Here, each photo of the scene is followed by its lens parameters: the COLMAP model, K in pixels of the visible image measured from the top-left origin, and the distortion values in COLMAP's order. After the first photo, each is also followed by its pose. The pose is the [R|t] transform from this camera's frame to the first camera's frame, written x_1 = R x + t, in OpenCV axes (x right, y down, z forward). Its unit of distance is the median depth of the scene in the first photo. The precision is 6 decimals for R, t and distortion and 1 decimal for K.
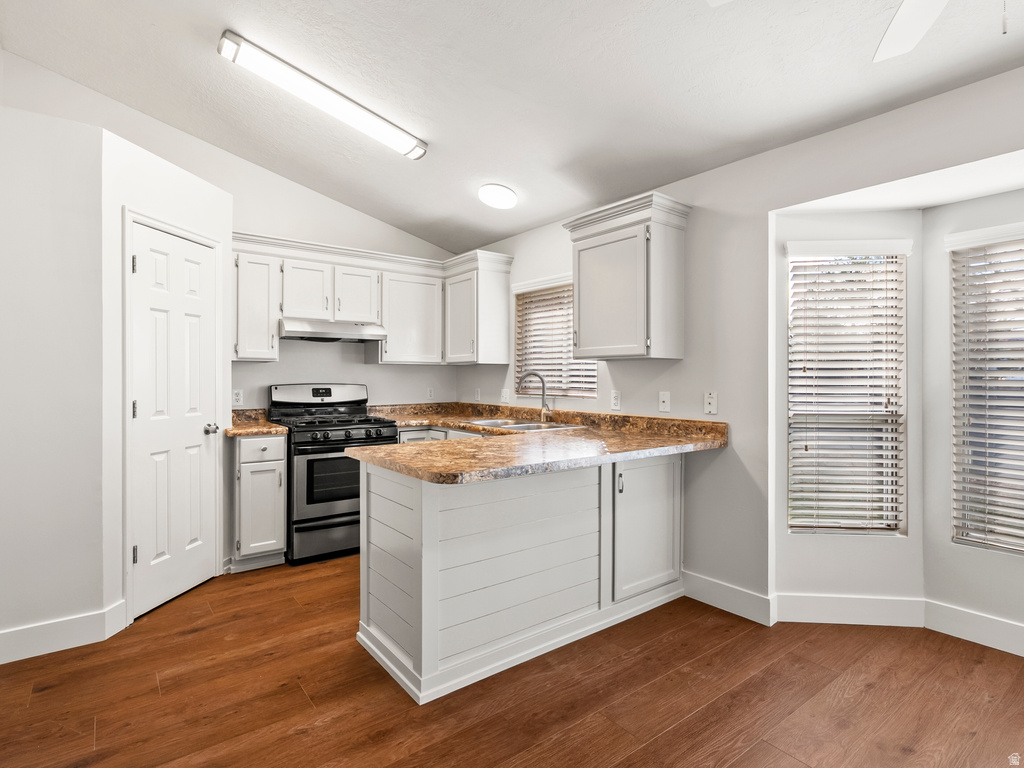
lens RADIAL K [[535.9, 0, 514.6], [0, 535.9, 379.2], [0, 0, 1]] dist [-0.001291, 0.000755]
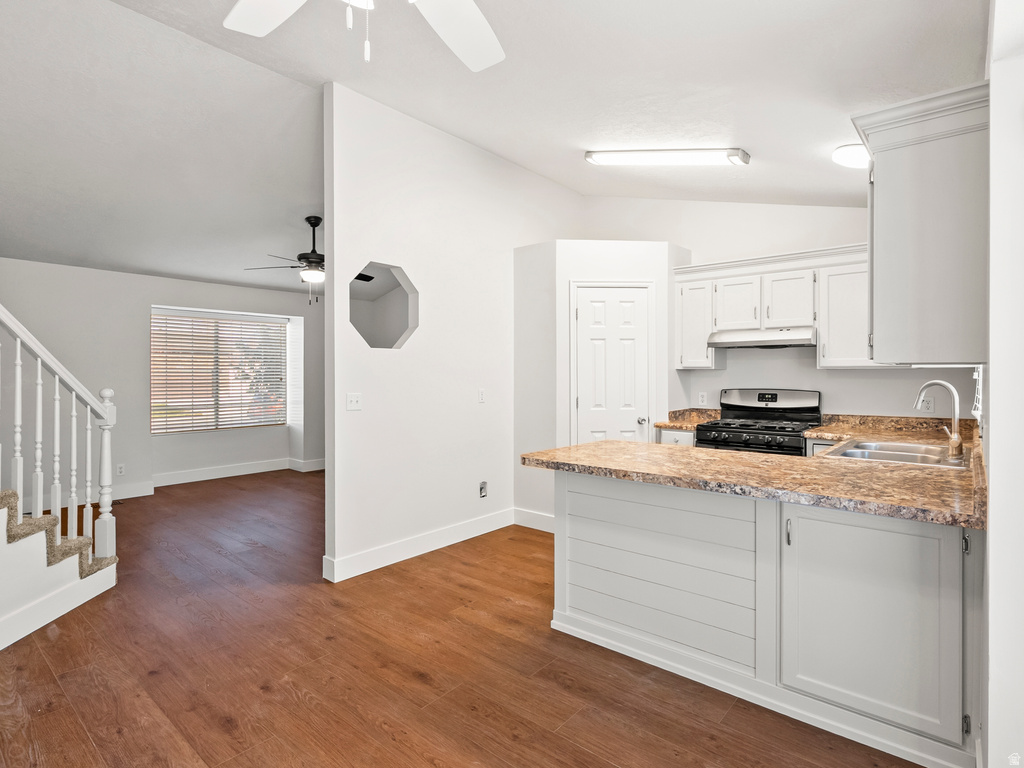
lens RADIAL K [[535.9, 0, 514.6], [0, 535.9, 379.2], [0, 0, 1]] dist [-0.001291, 0.000755]
pose [[0.216124, 0.006898, -0.976341, 0.781750], [-0.004169, 0.999972, 0.006142, -0.021755], [0.976357, 0.002743, 0.216147, 0.423463]]
